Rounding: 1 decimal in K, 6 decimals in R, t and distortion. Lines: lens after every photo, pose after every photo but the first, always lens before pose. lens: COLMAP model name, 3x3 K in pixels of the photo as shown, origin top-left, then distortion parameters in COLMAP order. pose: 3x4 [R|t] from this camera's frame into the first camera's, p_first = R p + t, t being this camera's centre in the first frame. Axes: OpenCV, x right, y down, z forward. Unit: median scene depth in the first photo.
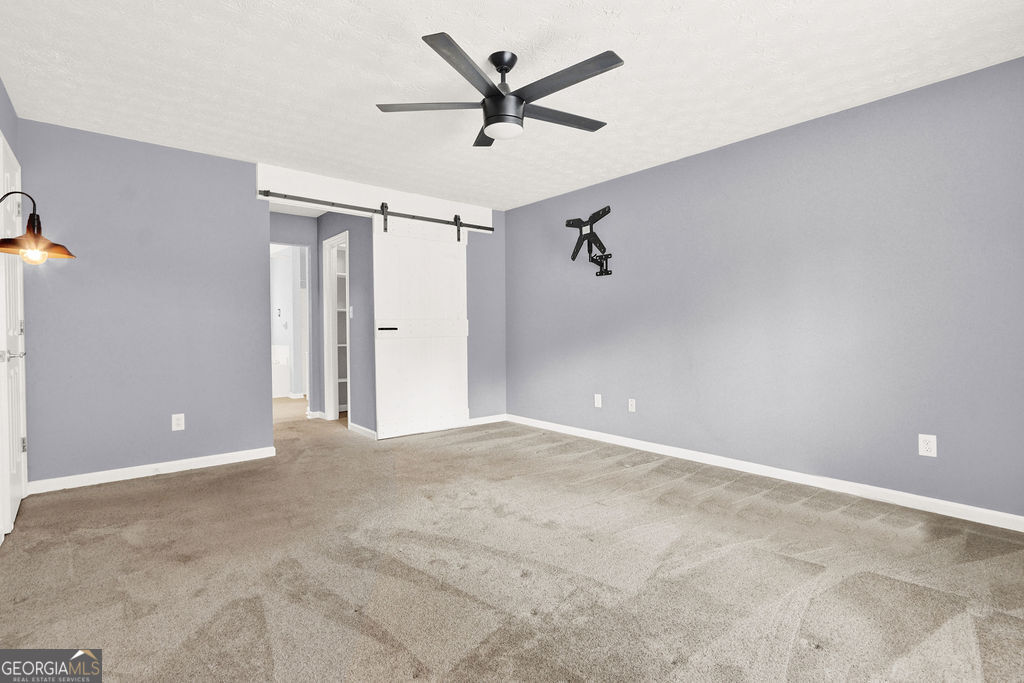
lens RADIAL K [[474.4, 0, 512.0], [0, 474.4, 341.5], [0, 0, 1]] dist [-0.017465, 0.000279]
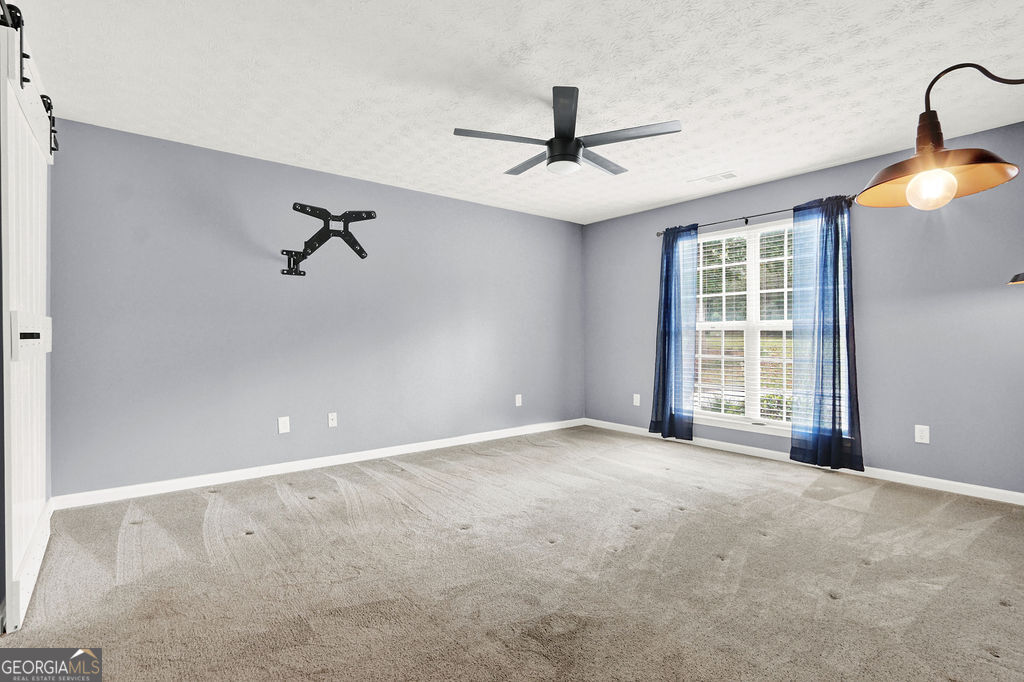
lens RADIAL K [[487.3, 0, 502.9], [0, 487.3, 338.2], [0, 0, 1]] dist [-0.013527, 0.001201]
pose [[0.050225, -0.000352, 0.998738, -0.775411], [0.023506, 0.999723, -0.000830, -0.019738], [-0.998461, 0.023518, 0.050220, 0.692590]]
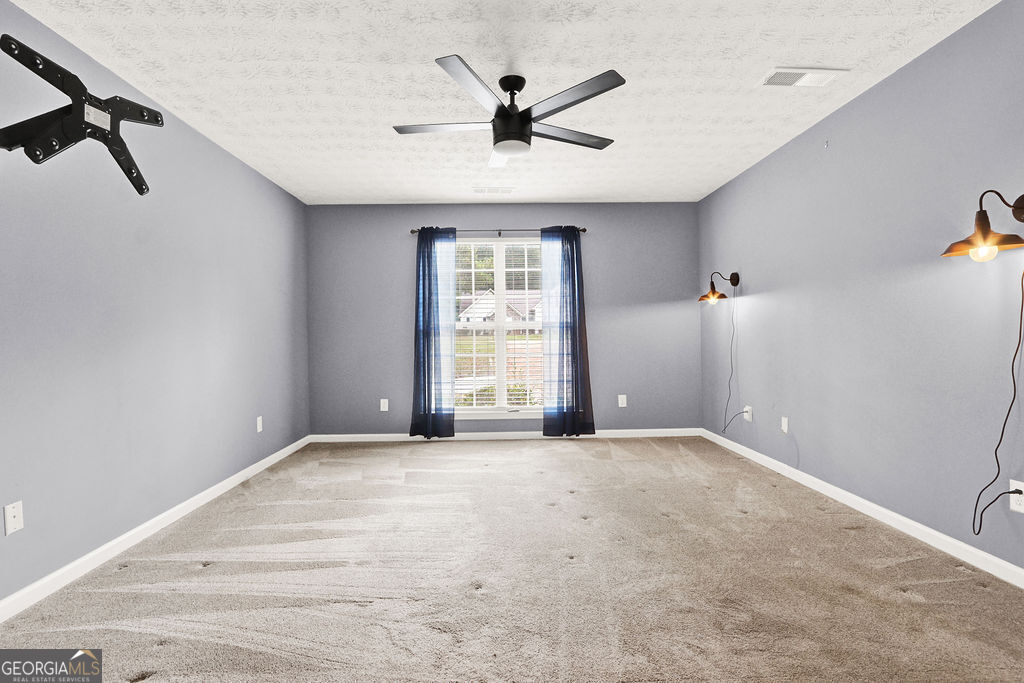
lens RADIAL K [[487.3, 0, 502.9], [0, 487.3, 338.7], [0, 0, 1]] dist [-0.013527, 0.001201]
pose [[-0.763792, 0.009768, 0.645389, -0.440252], [0.031419, 0.999263, 0.022059, -0.031361], [-0.644698, 0.037126, -0.763536, 1.176610]]
